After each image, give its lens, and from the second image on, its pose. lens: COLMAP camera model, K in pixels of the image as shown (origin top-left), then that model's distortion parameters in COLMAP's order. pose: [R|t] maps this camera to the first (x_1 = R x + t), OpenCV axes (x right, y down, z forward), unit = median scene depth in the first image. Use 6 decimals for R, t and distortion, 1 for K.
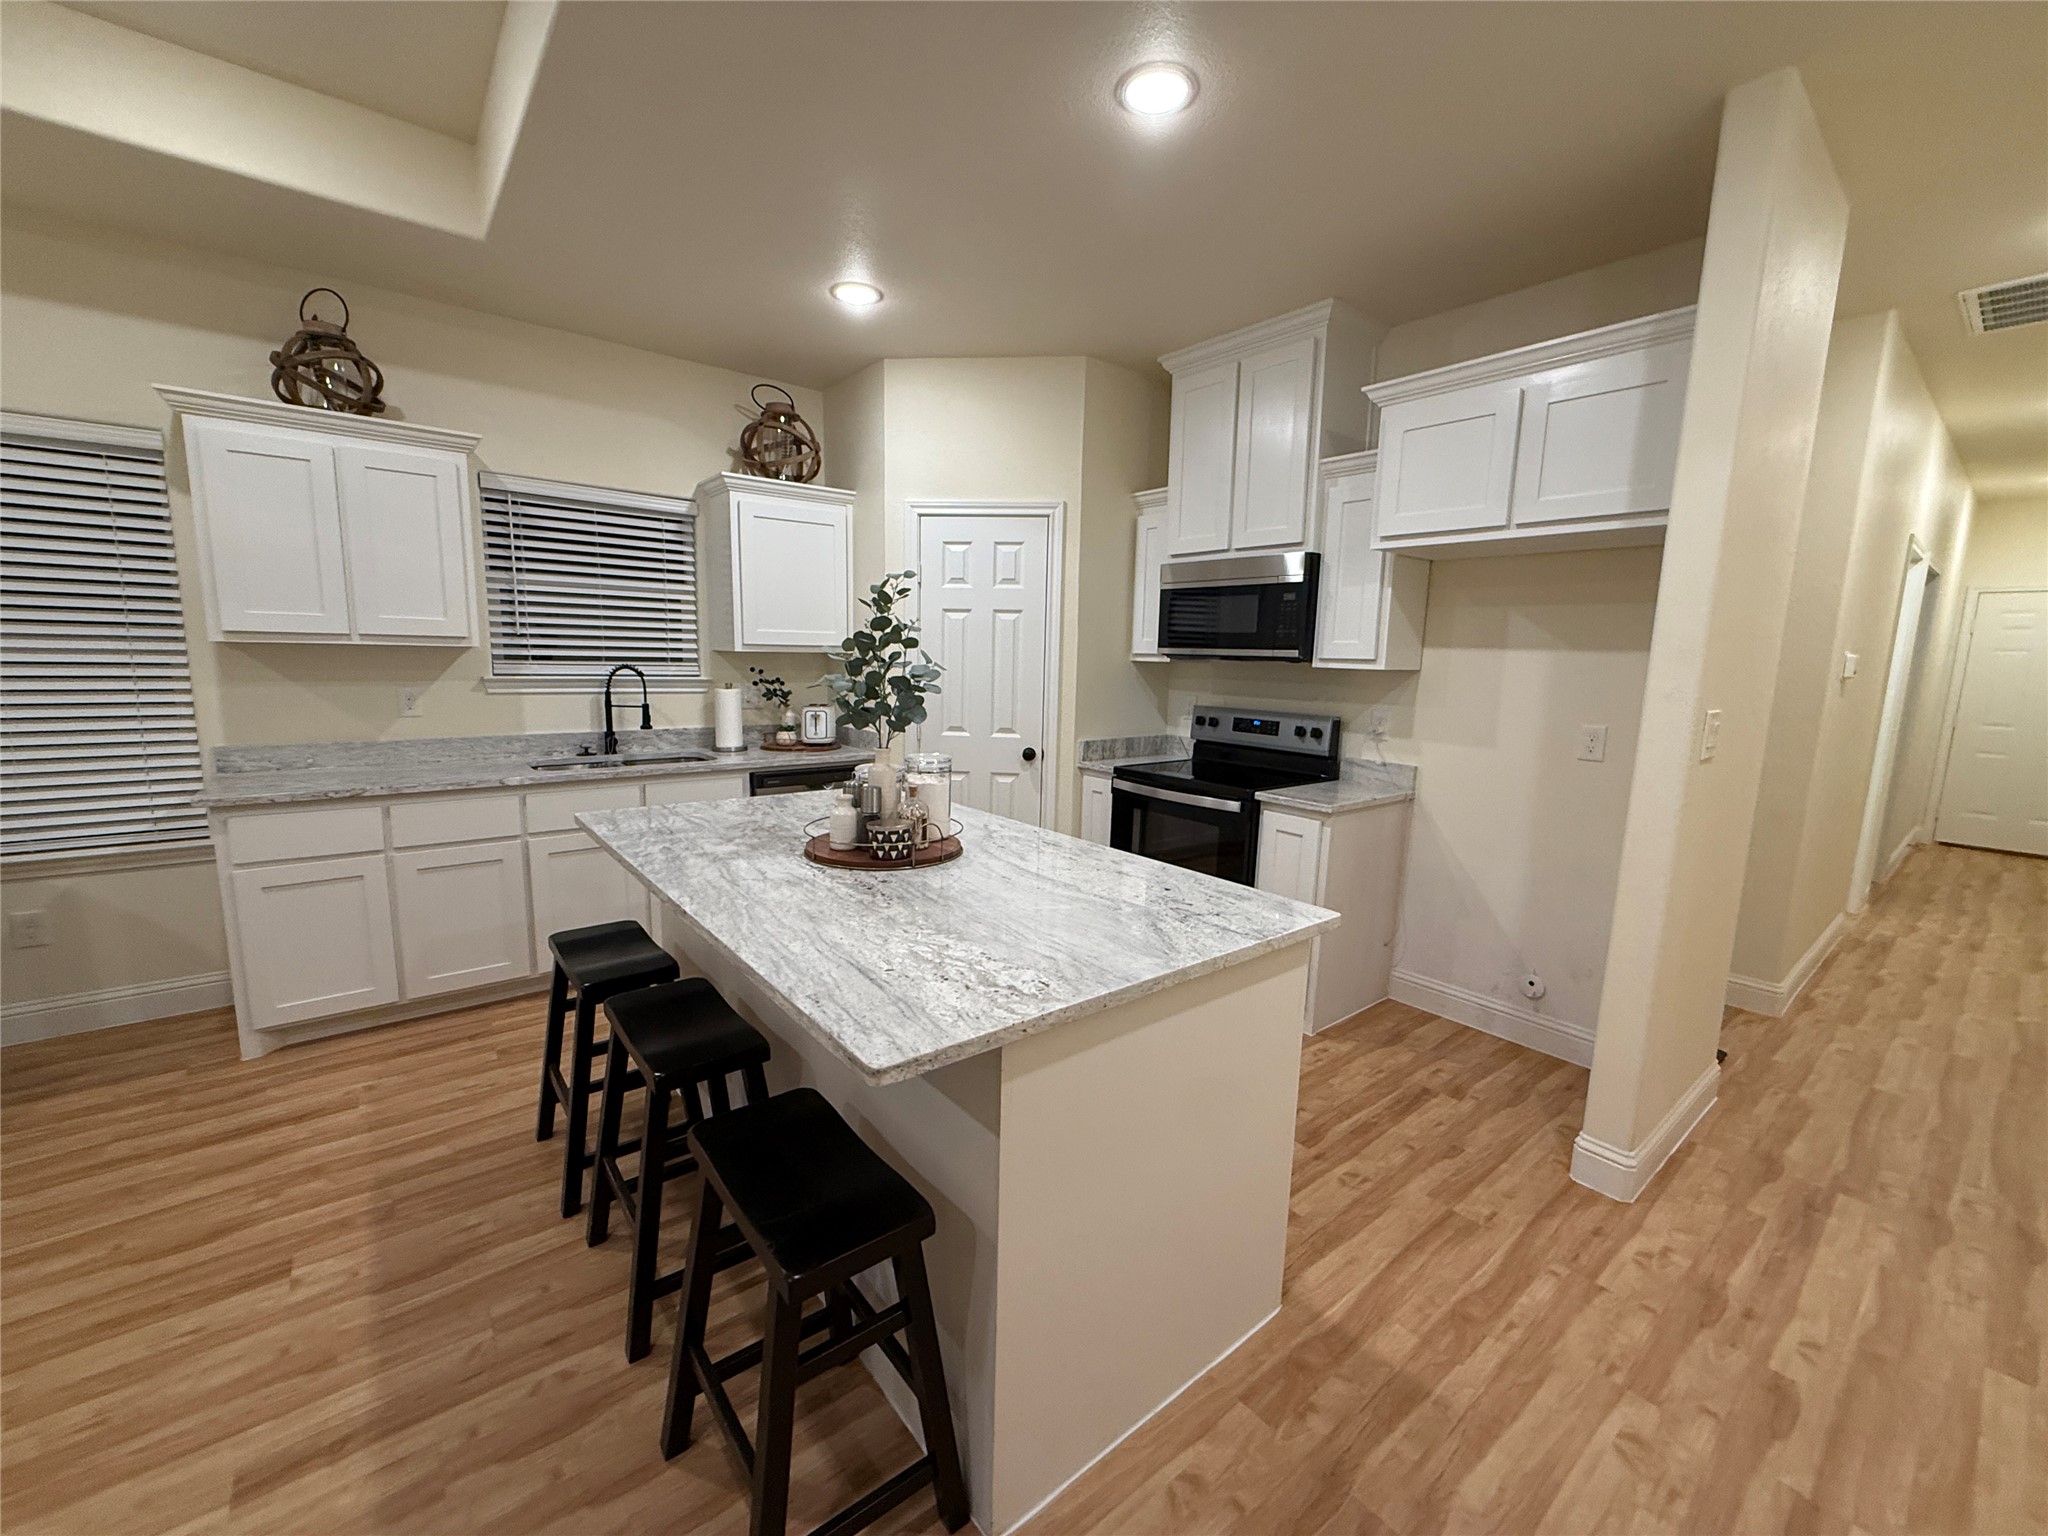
lens RADIAL K [[814.4, 0, 1027.5], [0, 814.4, 770.6], [0, 0, 1]] dist [-0.000026, -0.000214]
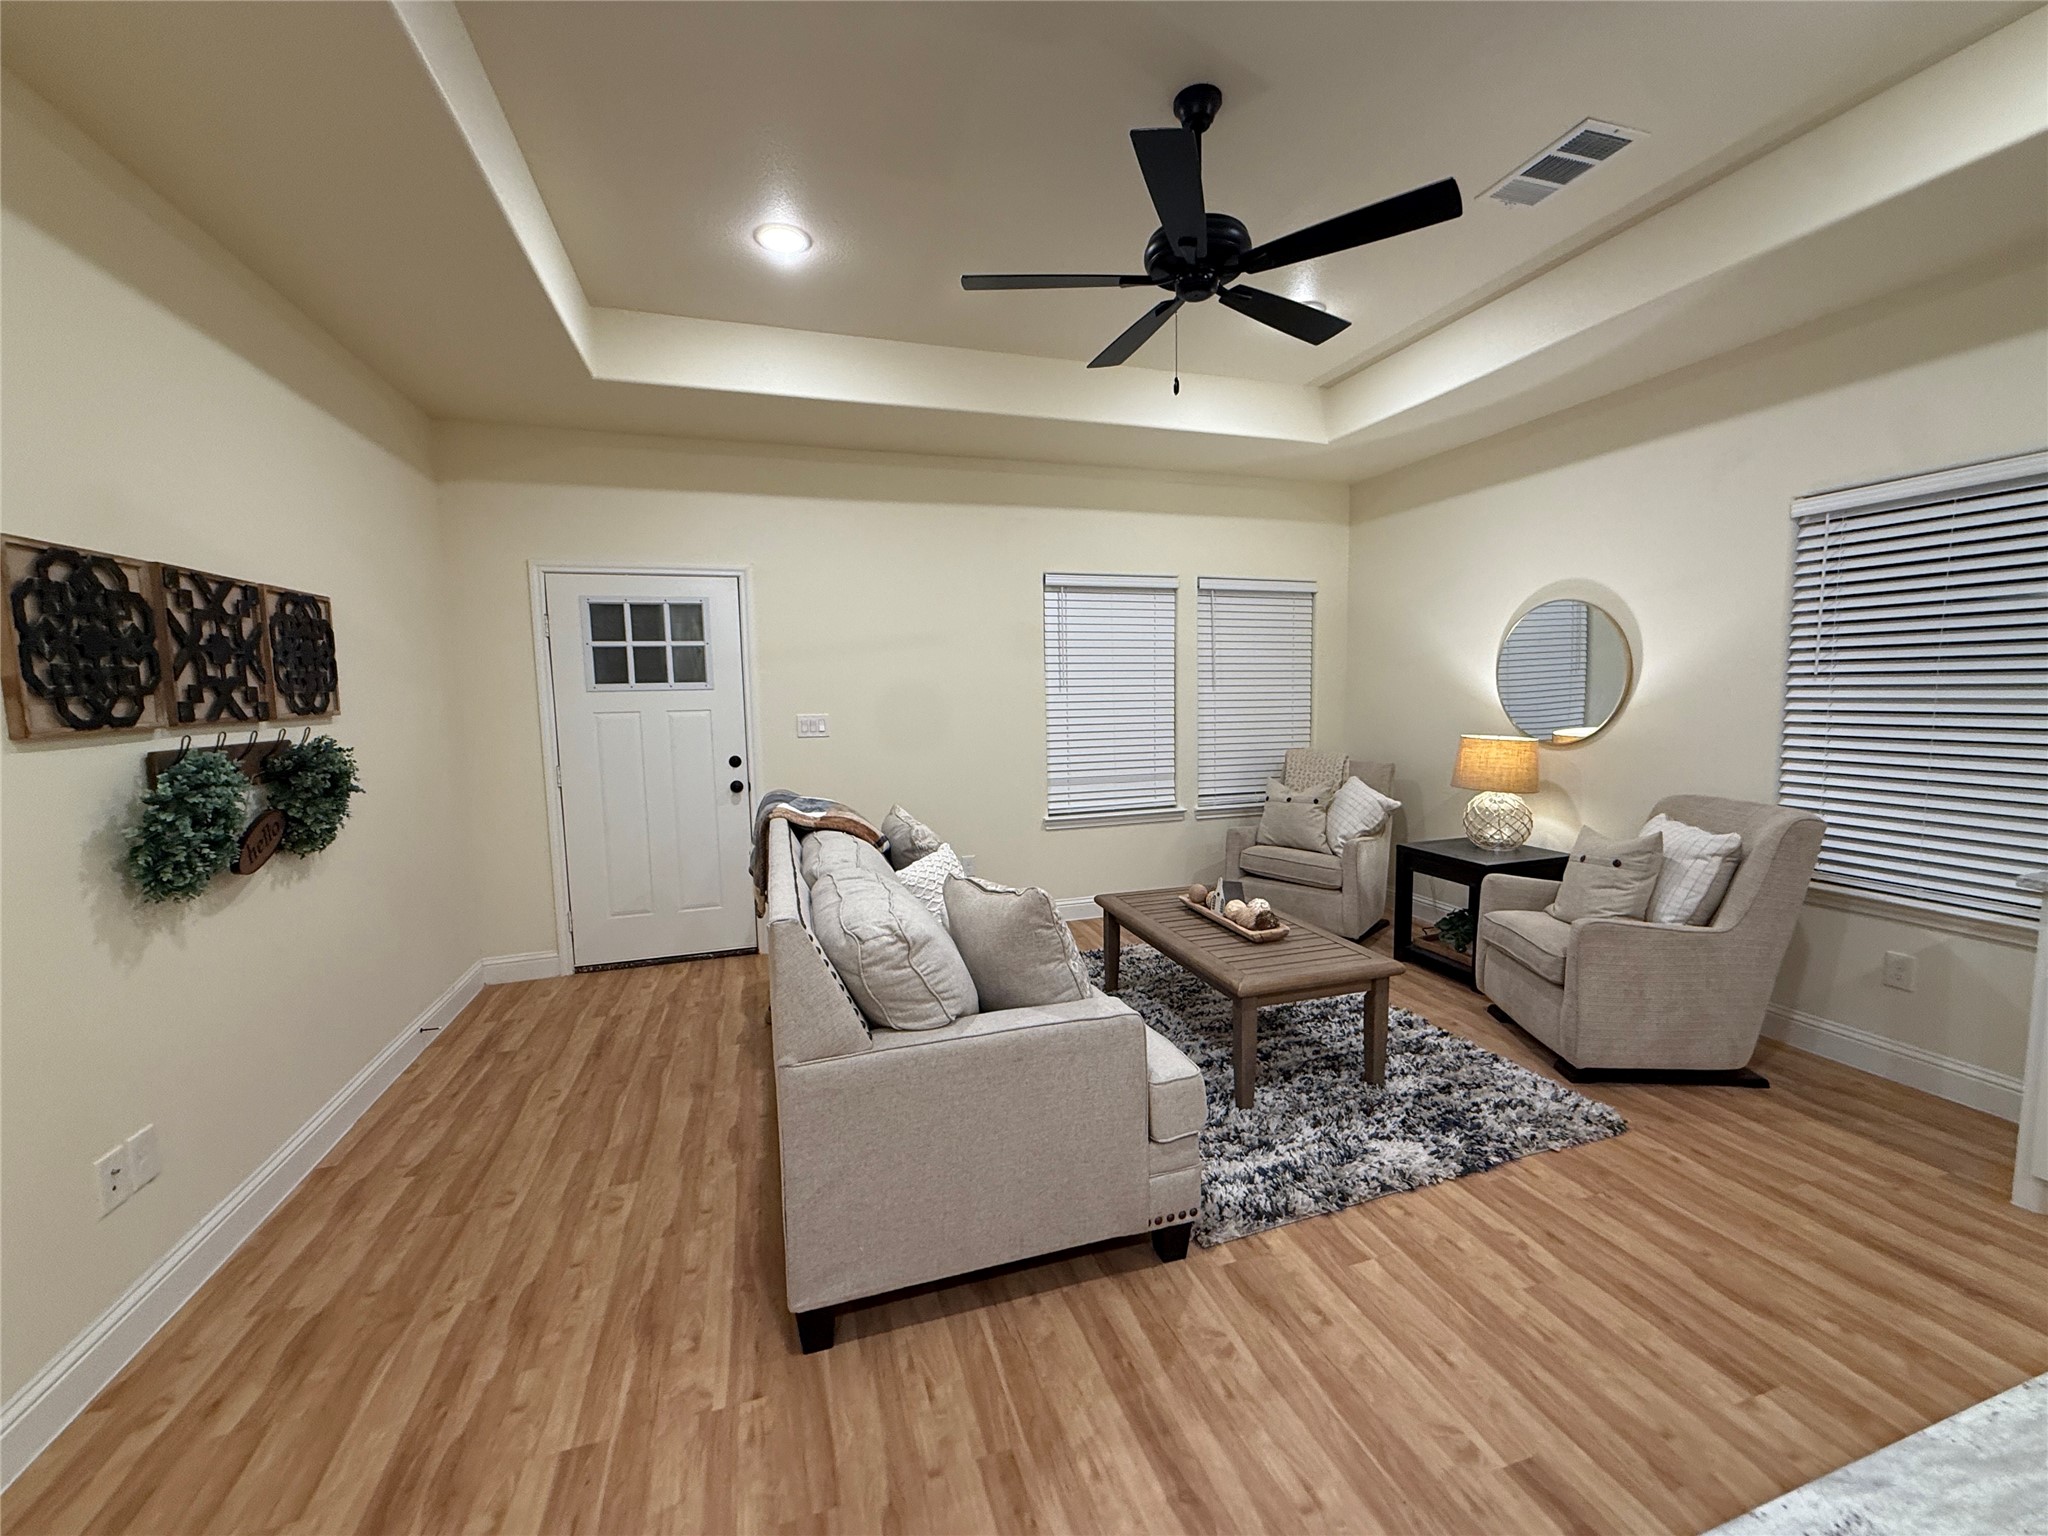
lens RADIAL K [[815.6, 0, 1027.0], [0, 815.6, 769.7], [0, 0, 1]] dist [0.000071, -0.000106]
pose [[-0.356413, 0.072588, -0.931505, 0.094278], [-0.128059, 0.983774, 0.125659, -0.038157], [0.925511, 0.164074, -0.341334, 0.257839]]
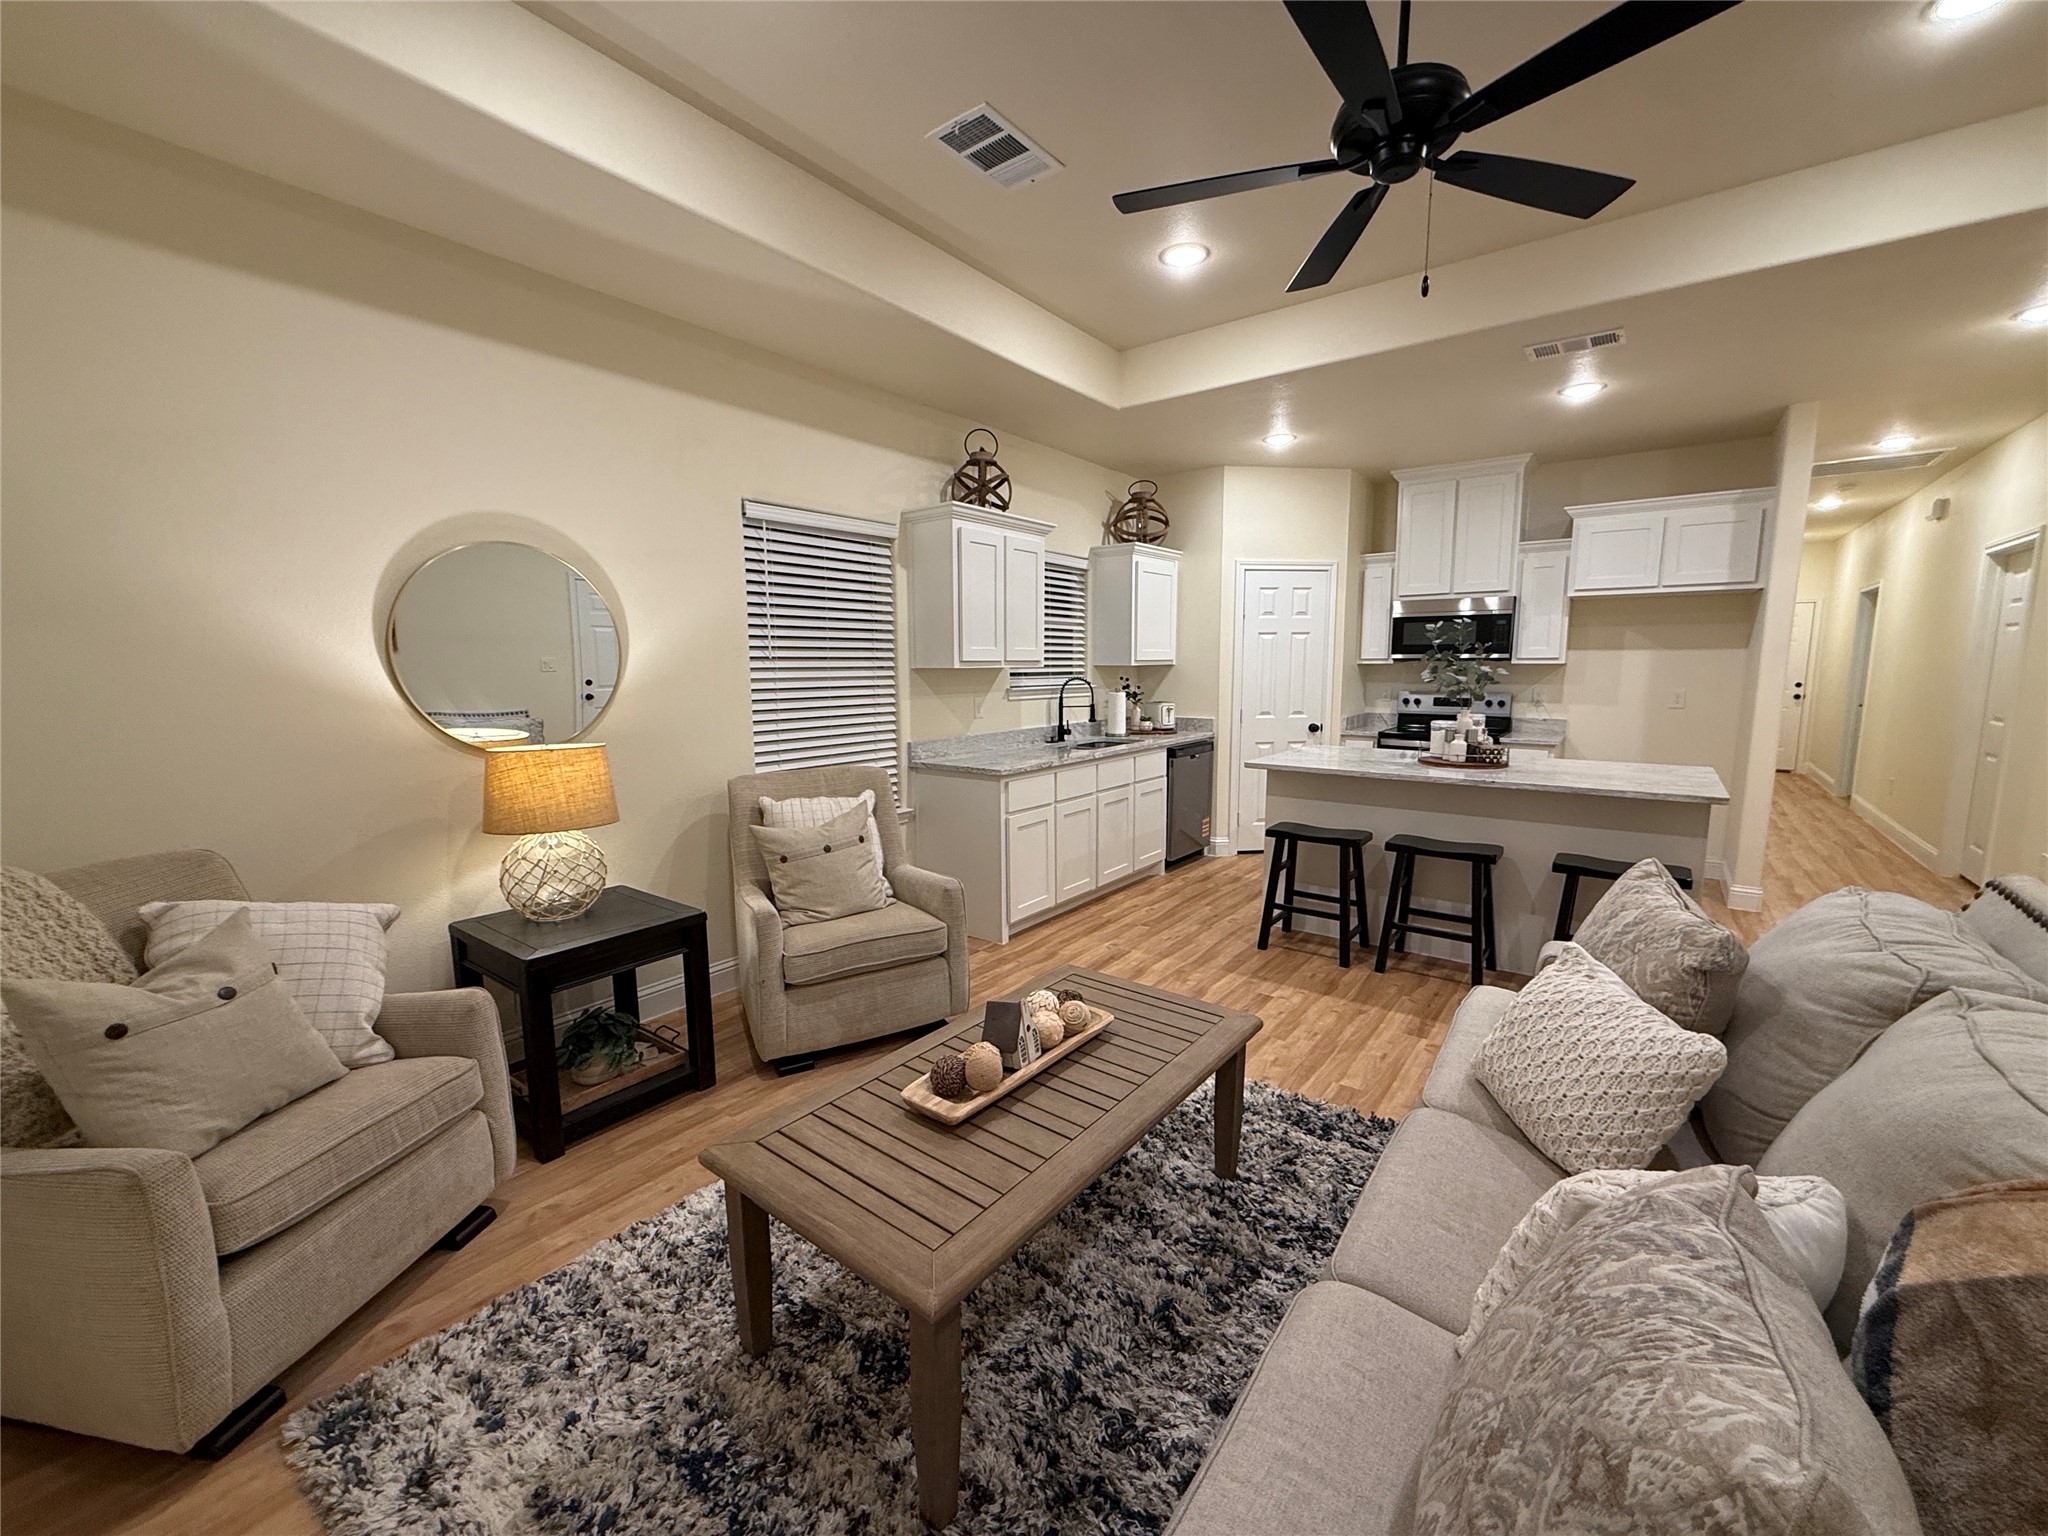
lens RADIAL K [[815.6, 0, 1027.0], [0, 815.6, 769.7], [0, 0, 1]] dist [0.000071, -0.000106]
pose [[0.969756, -0.061434, 0.236220, -1.075737], [0.064056, 0.997940, -0.003435, 0.034992], [-0.235522, 0.018462, 0.971694, -0.414223]]
